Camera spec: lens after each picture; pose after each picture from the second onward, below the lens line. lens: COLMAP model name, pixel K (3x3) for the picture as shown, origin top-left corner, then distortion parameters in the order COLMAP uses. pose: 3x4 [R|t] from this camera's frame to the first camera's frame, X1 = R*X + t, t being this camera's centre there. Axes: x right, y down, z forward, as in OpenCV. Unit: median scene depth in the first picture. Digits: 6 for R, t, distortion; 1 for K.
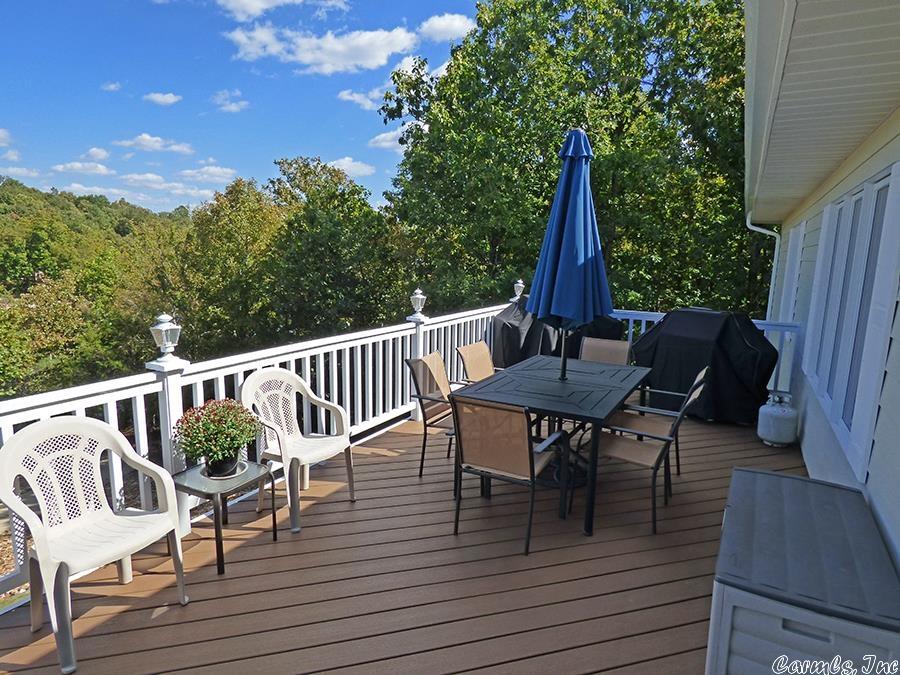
lens RADIAL K [[548.4, 0, 451.1], [0, 548.4, 340.5], [0, 0, 1]] dist [-0.020228, 0.003438]
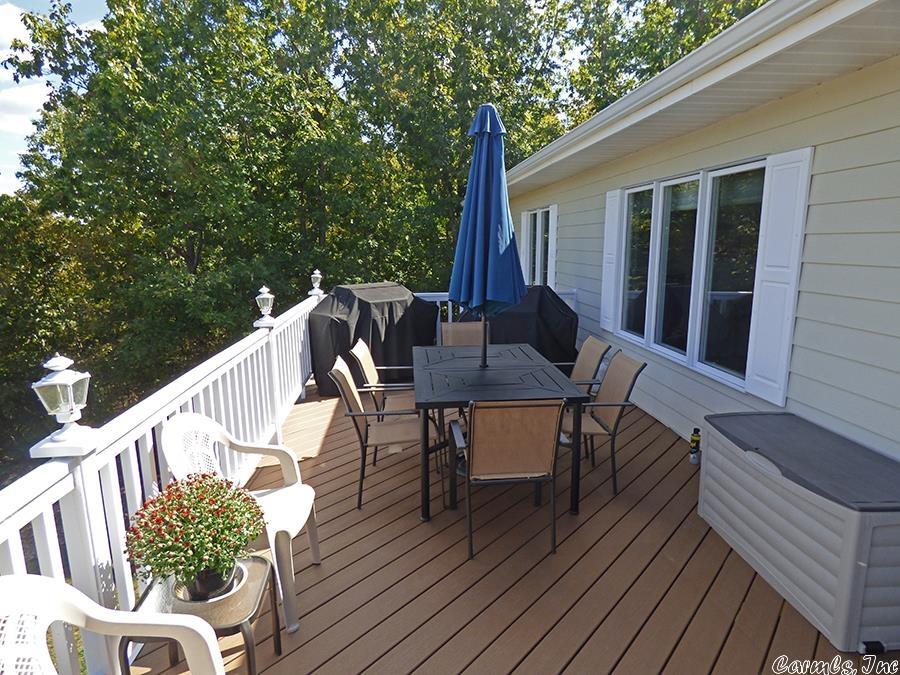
lens RADIAL K [[548.4, 0, 451.1], [0, 548.4, 340.5], [0, 0, 1]] dist [-0.020228, 0.003438]
pose [[0.831477, -0.130981, 0.539898, -0.100830], [0.119794, 0.991219, 0.055981, -0.009954], [-0.542489, 0.018130, 0.839867, 0.061773]]
